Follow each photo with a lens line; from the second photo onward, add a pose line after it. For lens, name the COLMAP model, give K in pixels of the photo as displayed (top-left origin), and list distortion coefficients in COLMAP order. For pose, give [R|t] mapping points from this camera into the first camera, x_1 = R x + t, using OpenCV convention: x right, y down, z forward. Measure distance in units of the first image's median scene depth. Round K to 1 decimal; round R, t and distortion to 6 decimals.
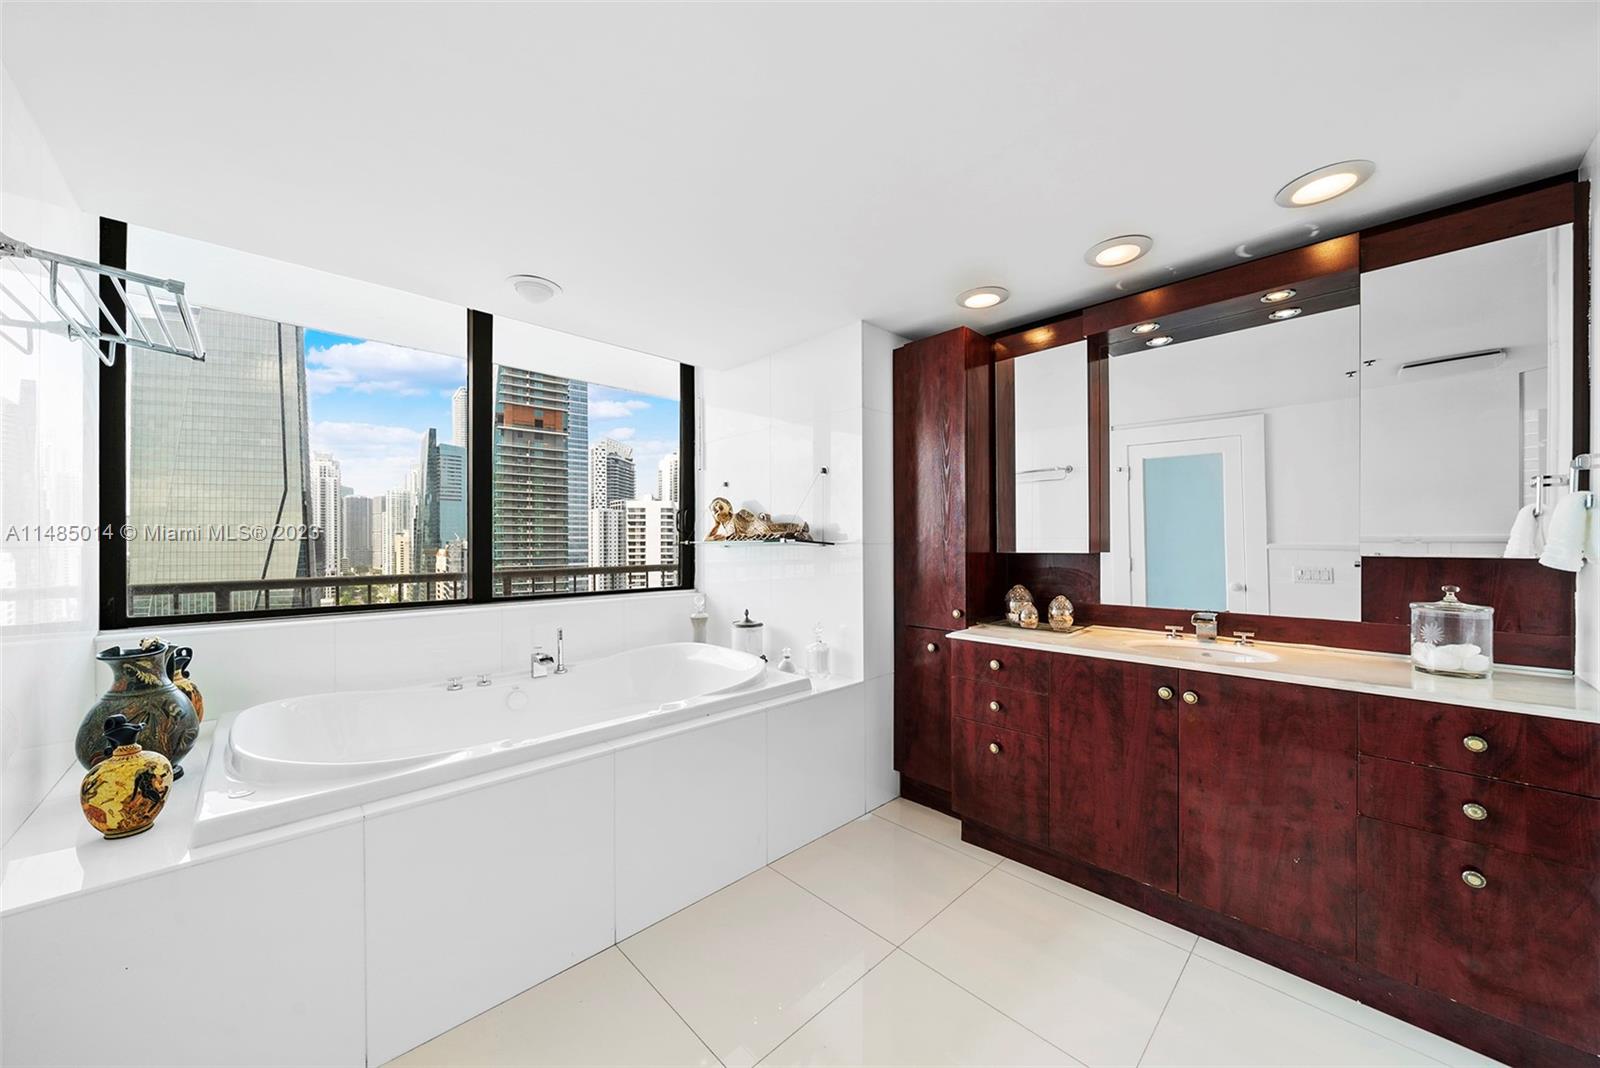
lens RADIAL K [[555.2, 0, 787.2], [0, 555.2, 541.0], [0, 0, 1]] dist [-0.003059, -0.000604]
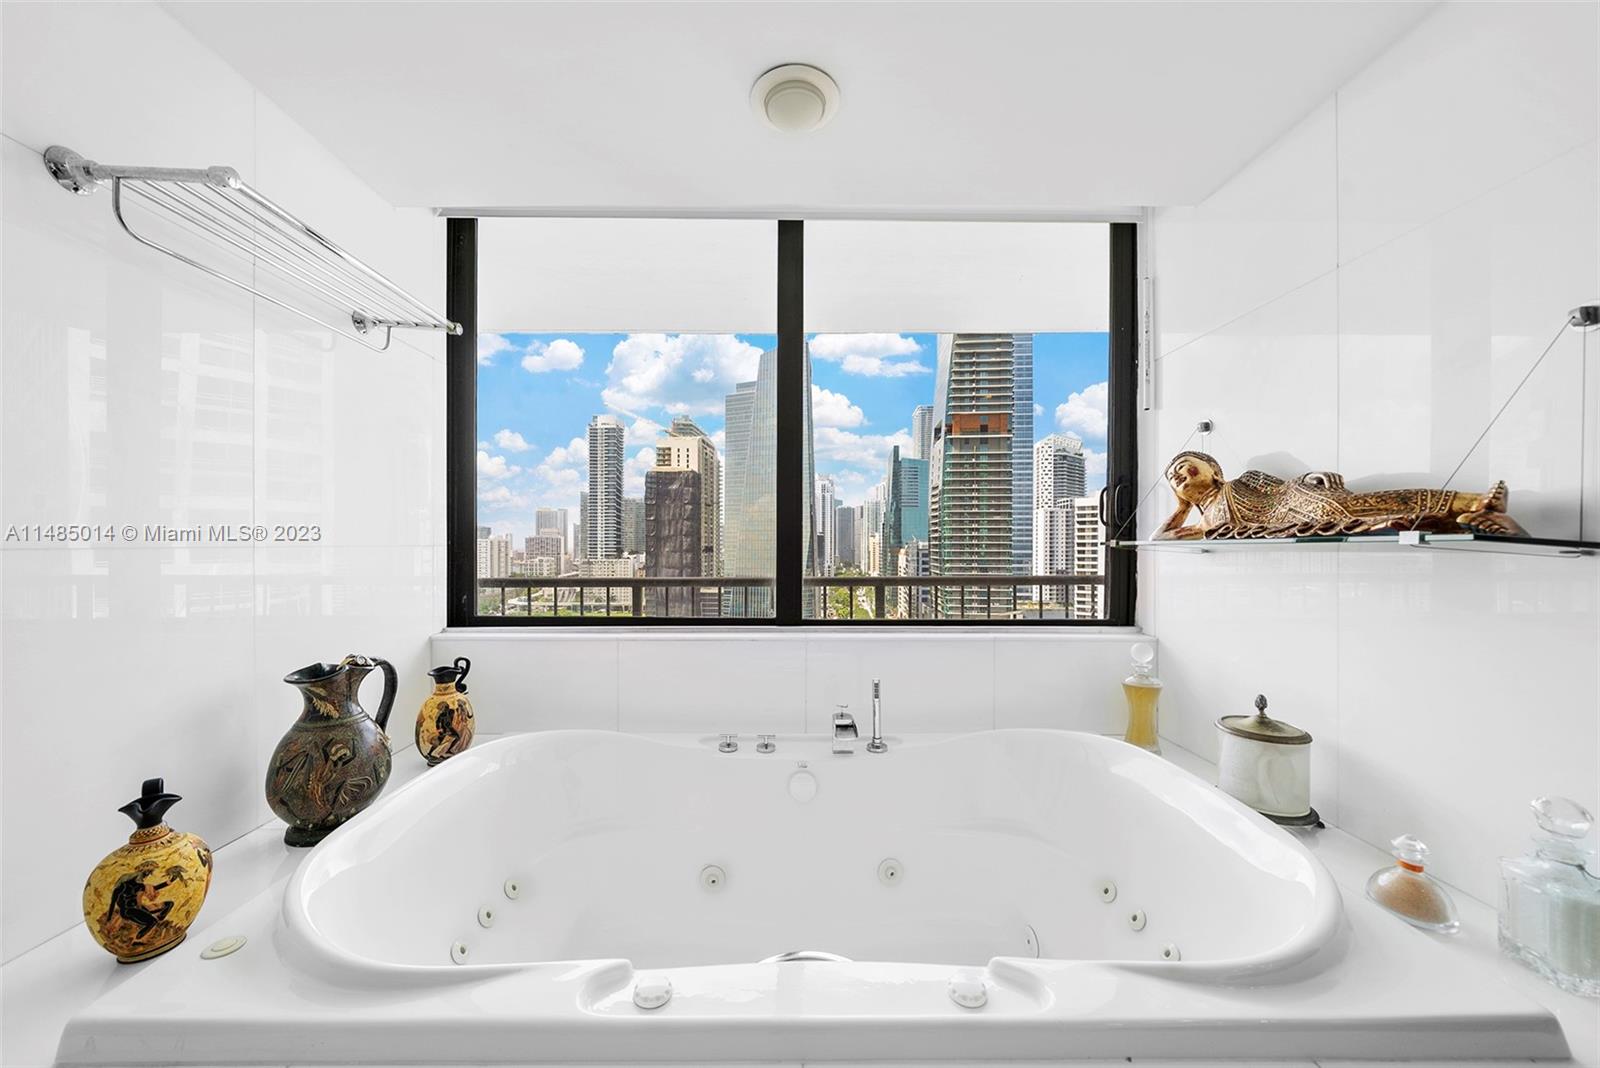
lens RADIAL K [[555.2, 0, 788.8], [0, 555.2, 547.6], [0, 0, 1]] dist [-0.003059, -0.000604]
pose [[0.726680, 0.006528, -0.686945, -0.044973], [0.000329, 0.999951, 0.009851, 0.001559], [0.686976, -0.007385, 0.726643, 0.423457]]
